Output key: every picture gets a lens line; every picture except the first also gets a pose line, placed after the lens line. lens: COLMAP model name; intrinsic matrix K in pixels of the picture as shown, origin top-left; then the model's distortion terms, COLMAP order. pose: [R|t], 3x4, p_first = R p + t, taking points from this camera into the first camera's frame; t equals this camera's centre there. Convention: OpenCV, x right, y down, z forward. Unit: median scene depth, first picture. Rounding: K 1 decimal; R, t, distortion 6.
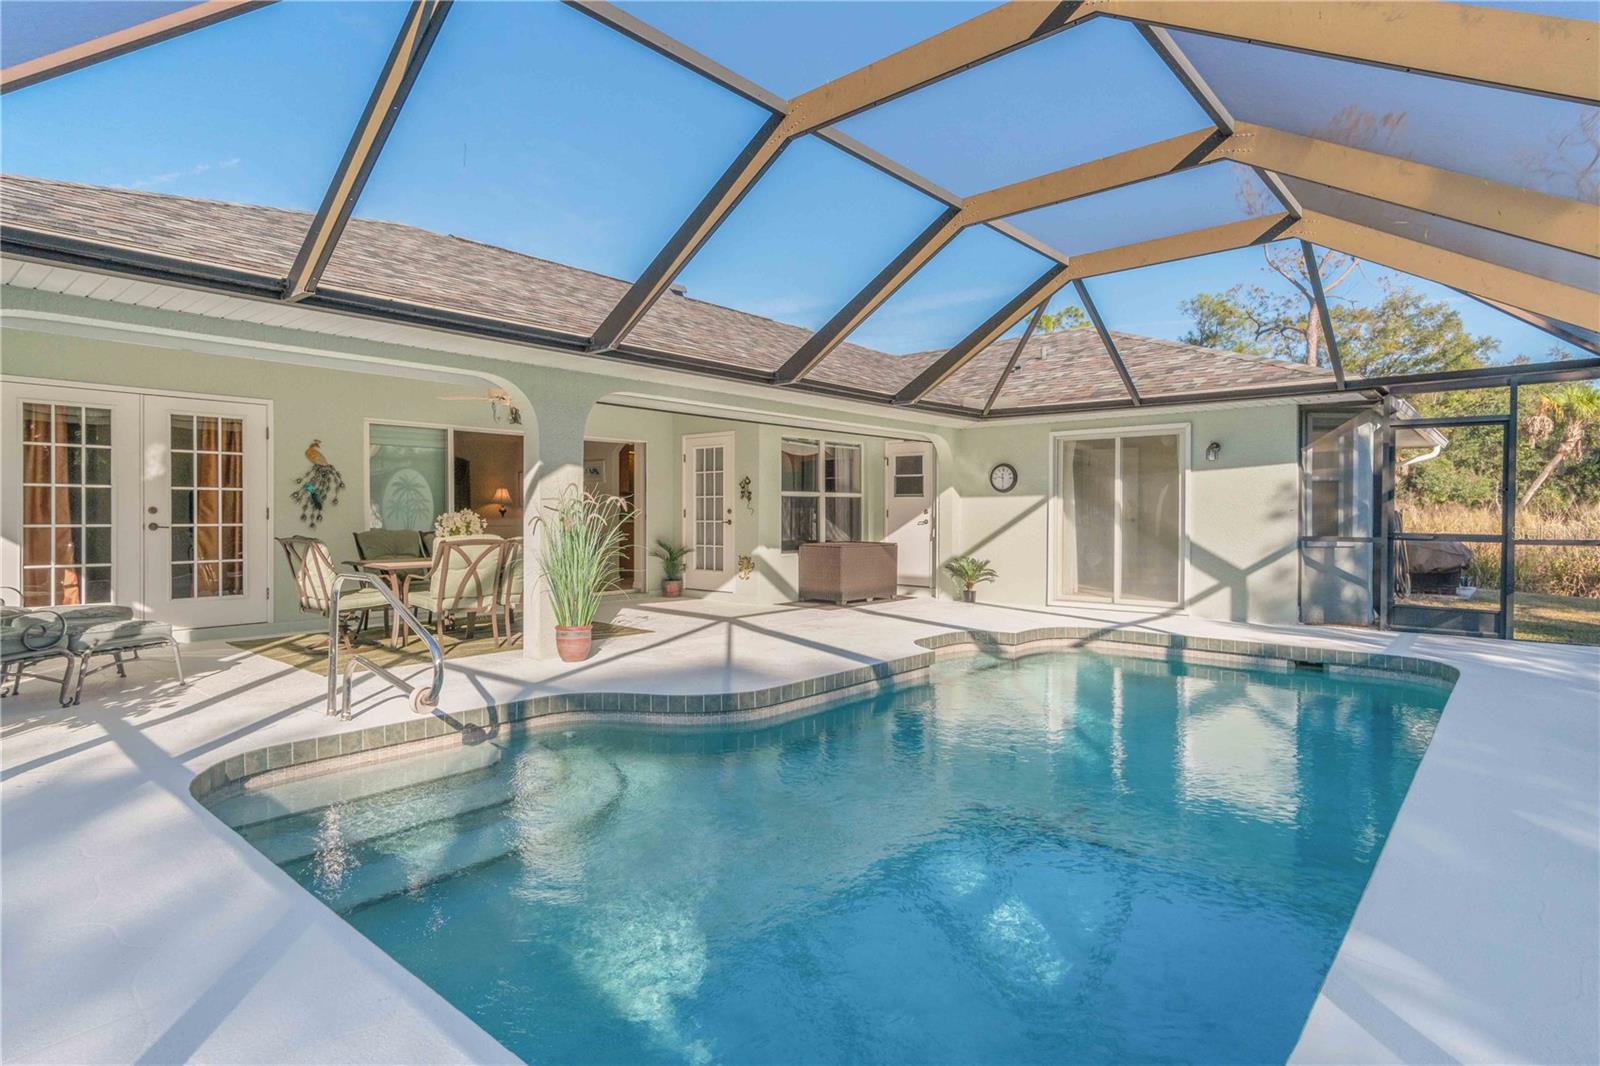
lens RADIAL K [[836.5, 0, 800.3], [0, 836.5, 519.1], [0, 0, 1]] dist [0.002210, 0.001348]
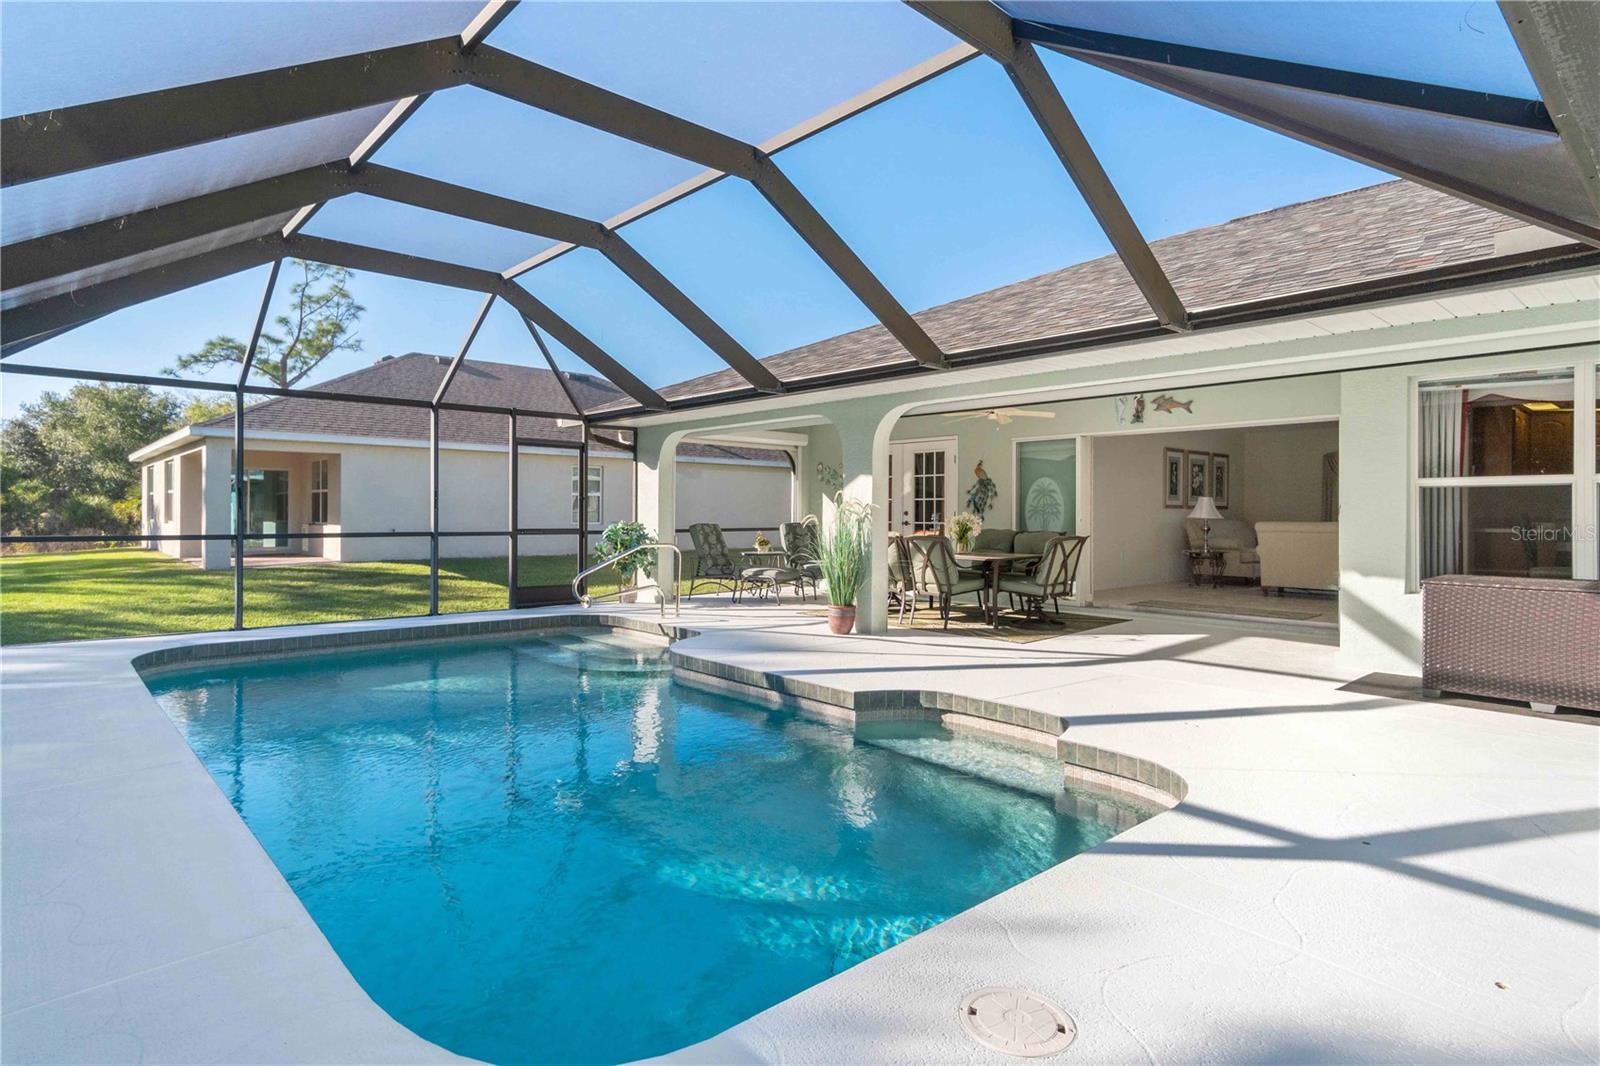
lens RADIAL K [[852.9, 0, 792.1], [0, 852.9, 512.3], [0, 0, 1]] dist [0.002446, 0.001167]
pose [[-0.119843, -0.002504, -0.992790, 0.815786], [-0.009969, 0.999949, -0.001318, -0.007690], [0.992743, 0.009739, -0.119862, 0.879928]]
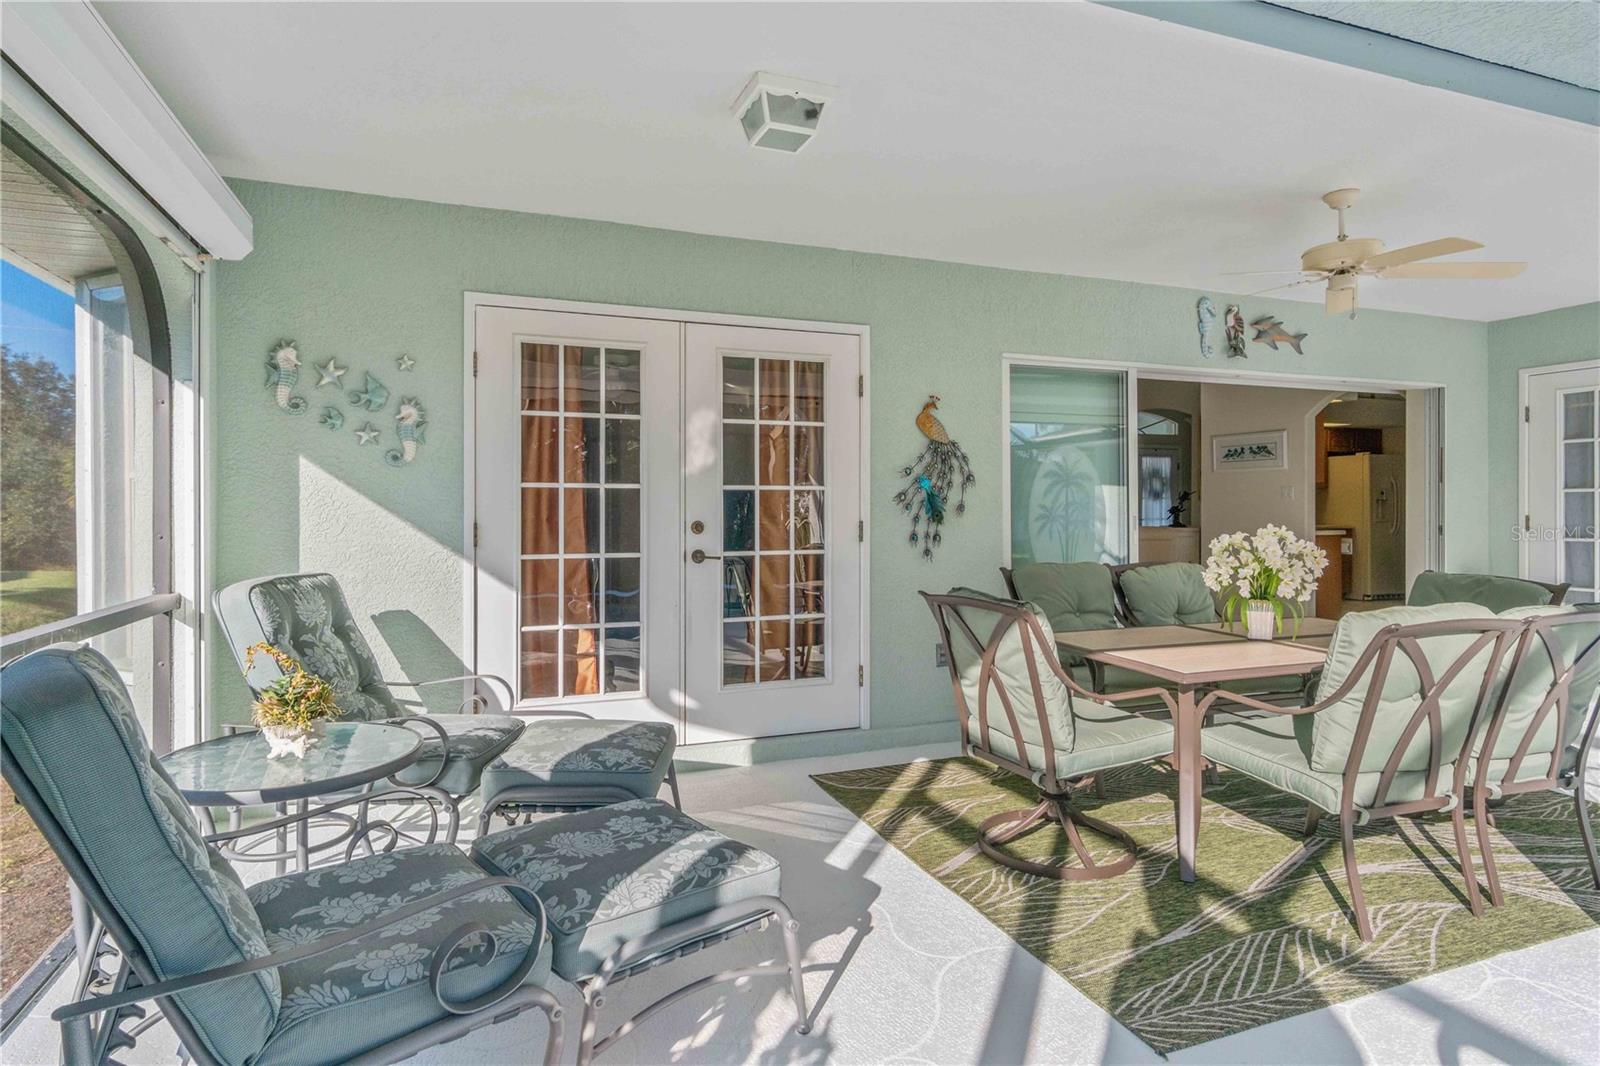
lens RADIAL K [[852.9, 0, 792.1], [0, 852.9, 512.3], [0, 0, 1]] dist [0.002446, 0.001167]
pose [[0.877843, -0.002846, -0.478940, -0.398116], [0.000852, 0.999990, -0.004380, -0.016432], [0.478948, 0.003436, 0.877837, 0.474312]]
